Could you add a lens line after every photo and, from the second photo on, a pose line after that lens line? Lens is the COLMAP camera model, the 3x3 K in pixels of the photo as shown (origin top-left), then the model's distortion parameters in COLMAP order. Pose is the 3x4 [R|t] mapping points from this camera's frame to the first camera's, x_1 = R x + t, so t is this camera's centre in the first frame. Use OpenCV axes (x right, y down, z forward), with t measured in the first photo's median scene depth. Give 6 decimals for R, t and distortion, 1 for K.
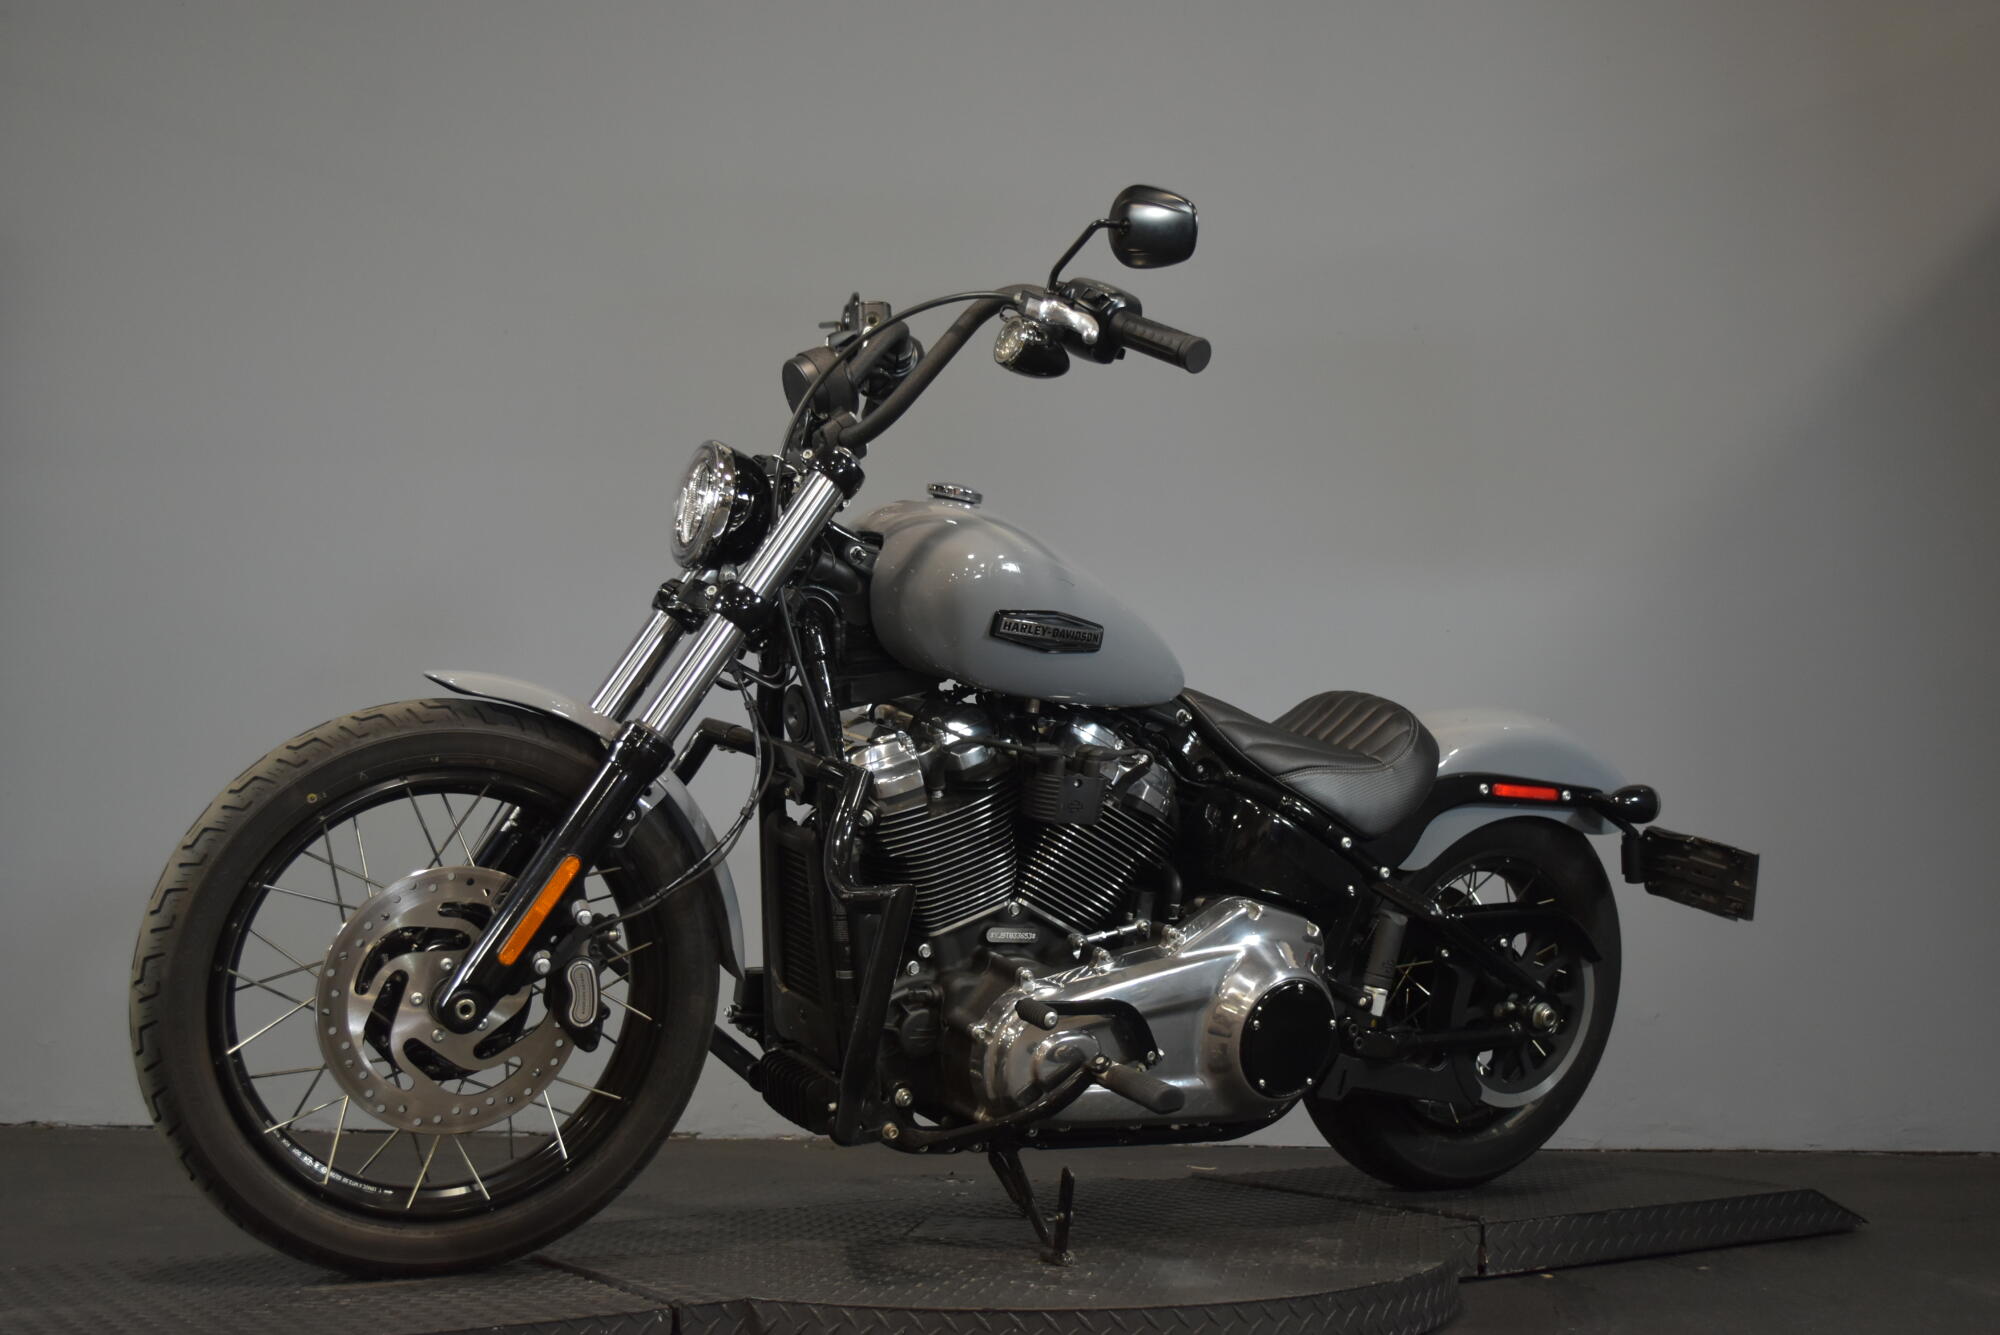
lens RADIAL K [[2226.8, 0, 1002.0], [0, 2226.8, 648.6], [0, 0, 1]] dist [-0.016556, -0.012575]
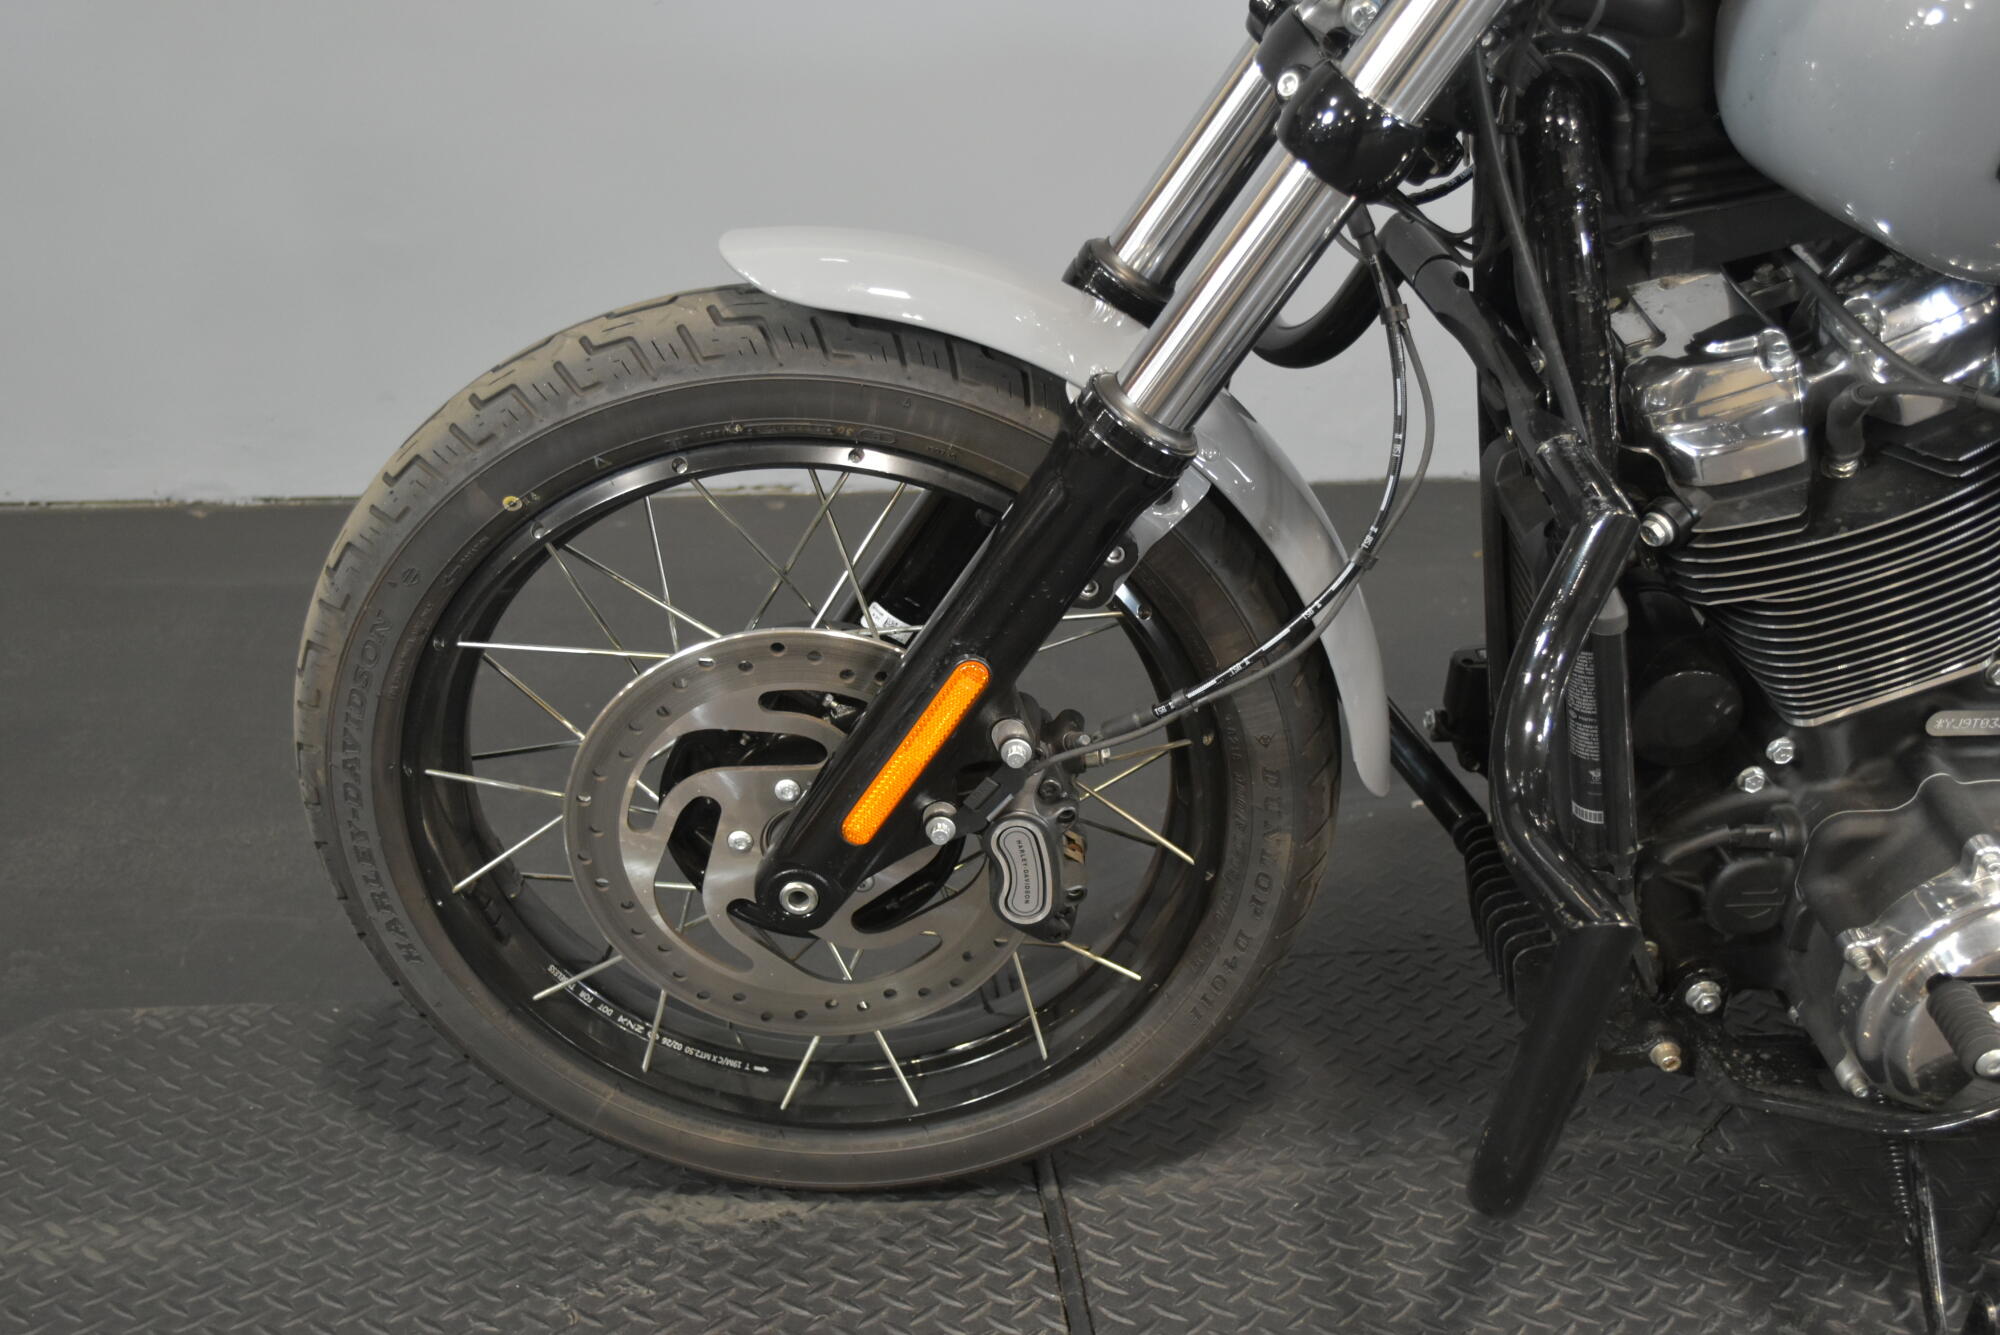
lens RADIAL K [[2186.1, 0, 977.8], [0, 2186.1, 659.3], [0, 0, 1]] dist [-0.027752, 0.000490]
pose [[0.874523, 0.177911, -0.451174, 0.024016], [0.058128, 0.885127, 0.461704, -0.116306], [0.481489, -0.429996, 0.763722, 0.560608]]
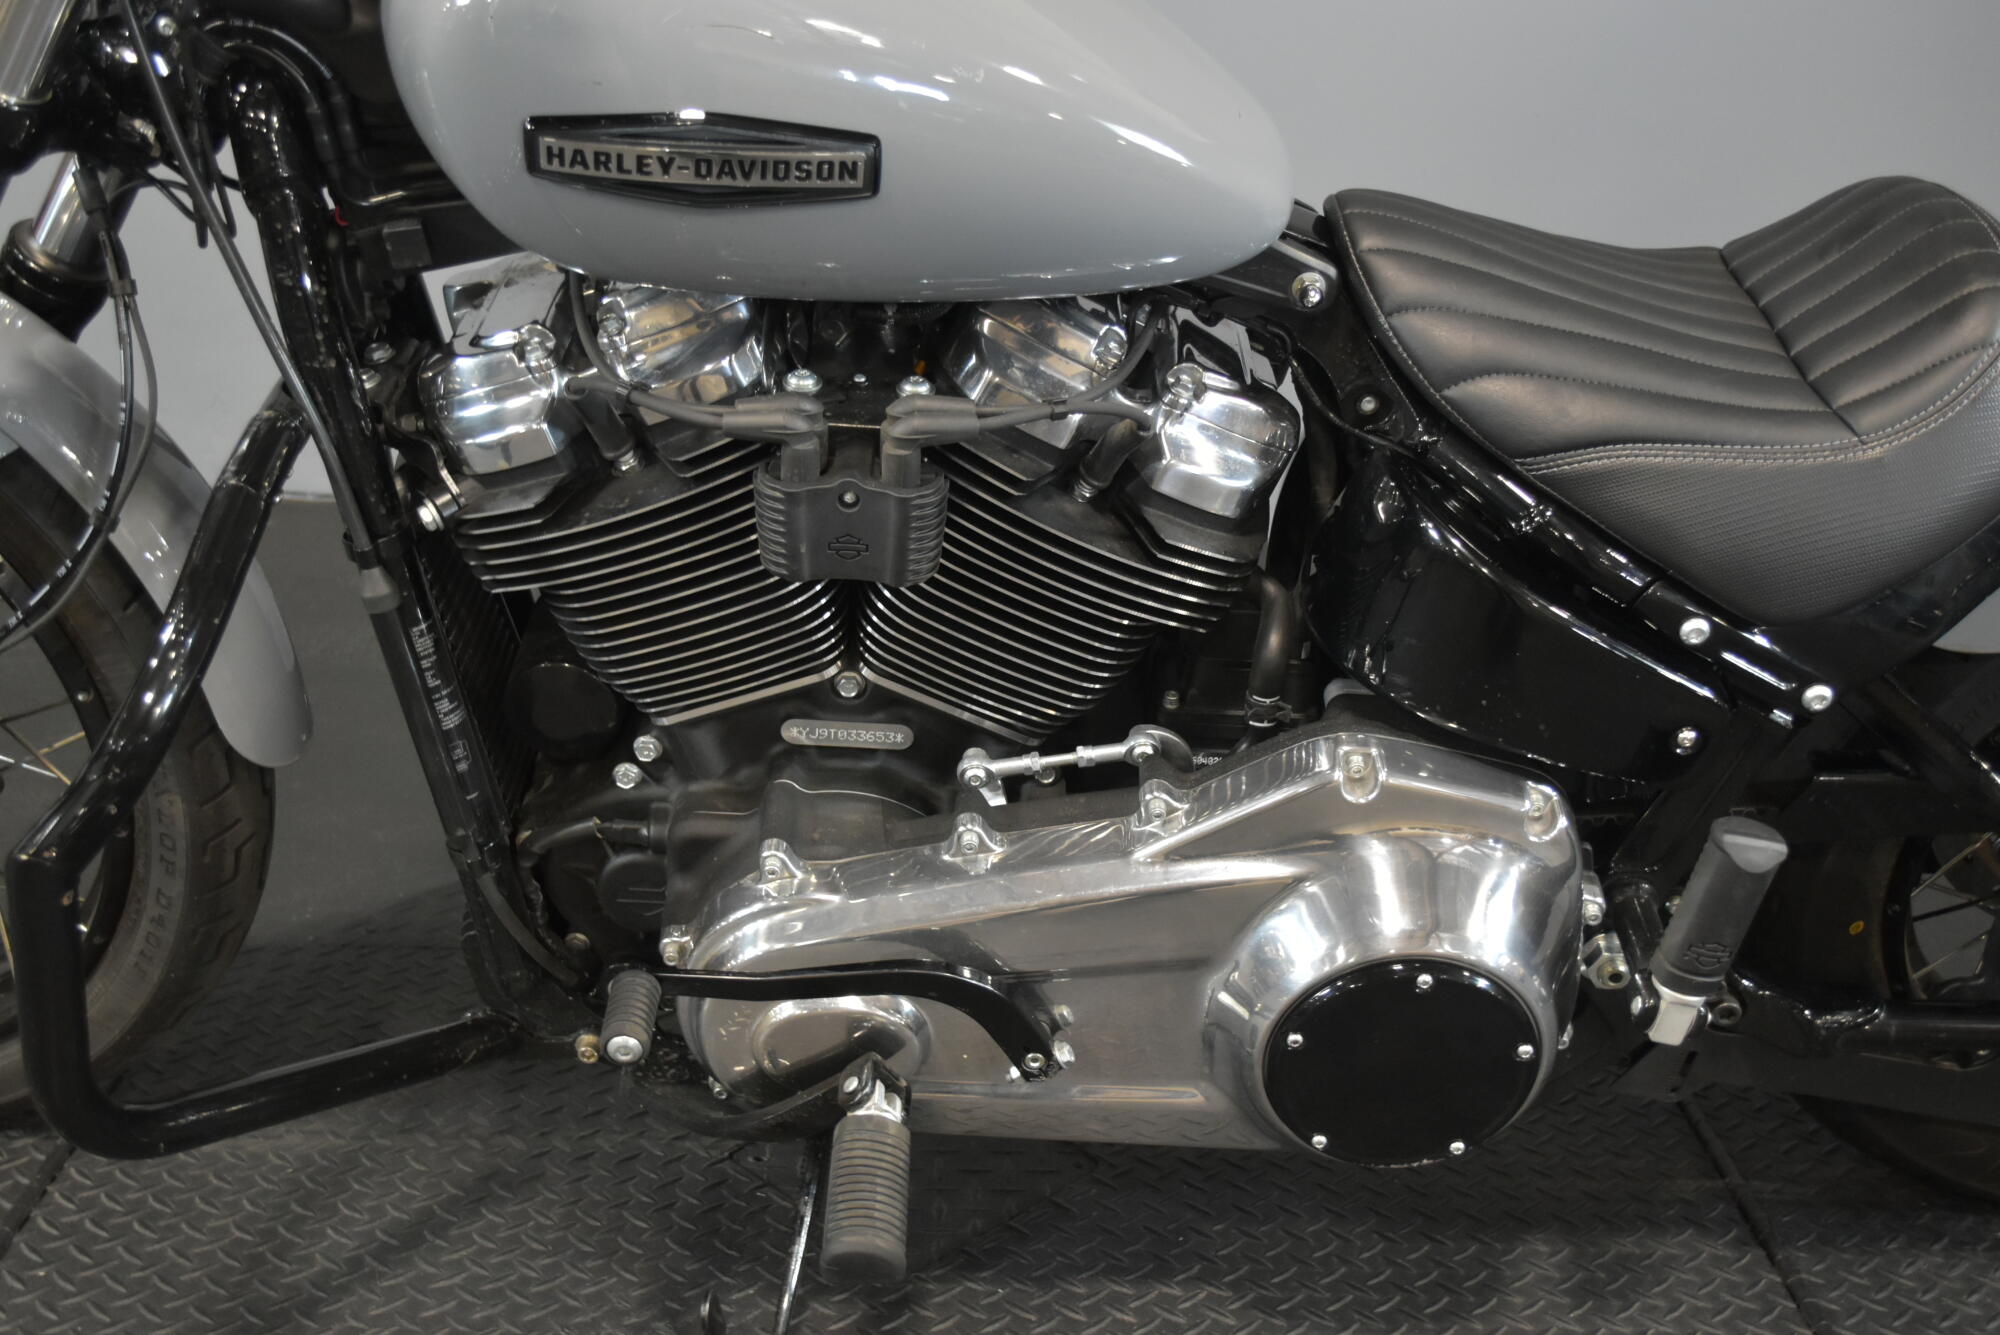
lens RADIAL K [[2186.1, 0, 977.8], [0, 2186.1, 659.3], [0, 0, 1]] dist [-0.027752, 0.000490]
pose [[0.825436, 0.220176, -0.519787, 0.281208], [0.031423, 0.901448, 0.431745, -0.093394], [0.563621, -0.372711, 0.737169, 0.693934]]
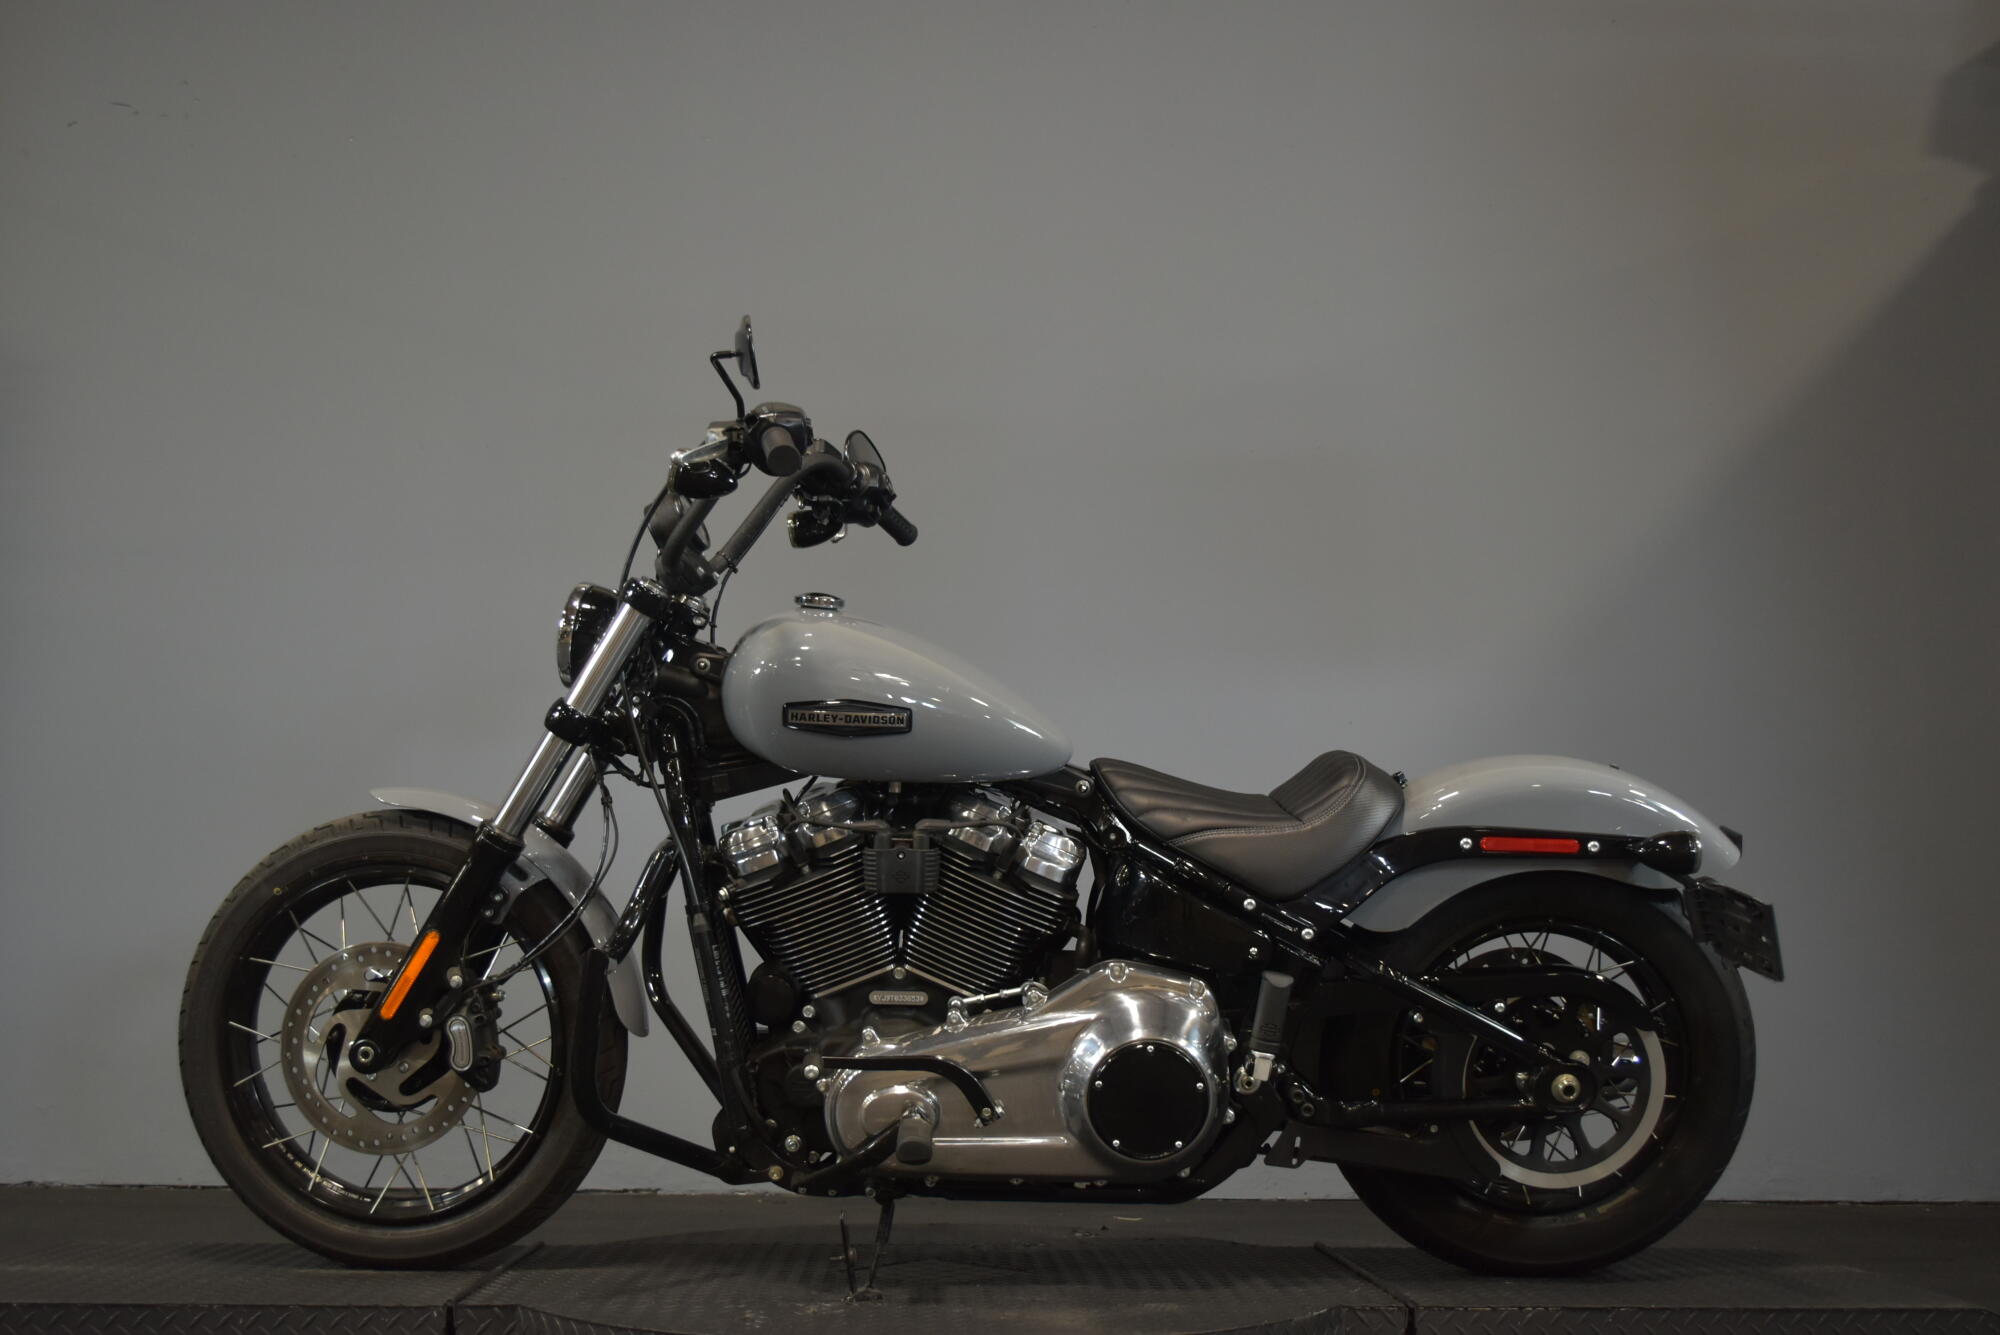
lens RADIAL K [[1977.8, 0, 1000.0], [0, 1977.8, 667.5], [0, 0, 1]] dist [-0.009506, -0.004220]
pose [[0.836993, -0.090806, -0.539627, 0.602586], [0.067388, 0.995734, -0.063034, 0.033359], [0.543048, 0.016395, 0.839542, 0.218793]]
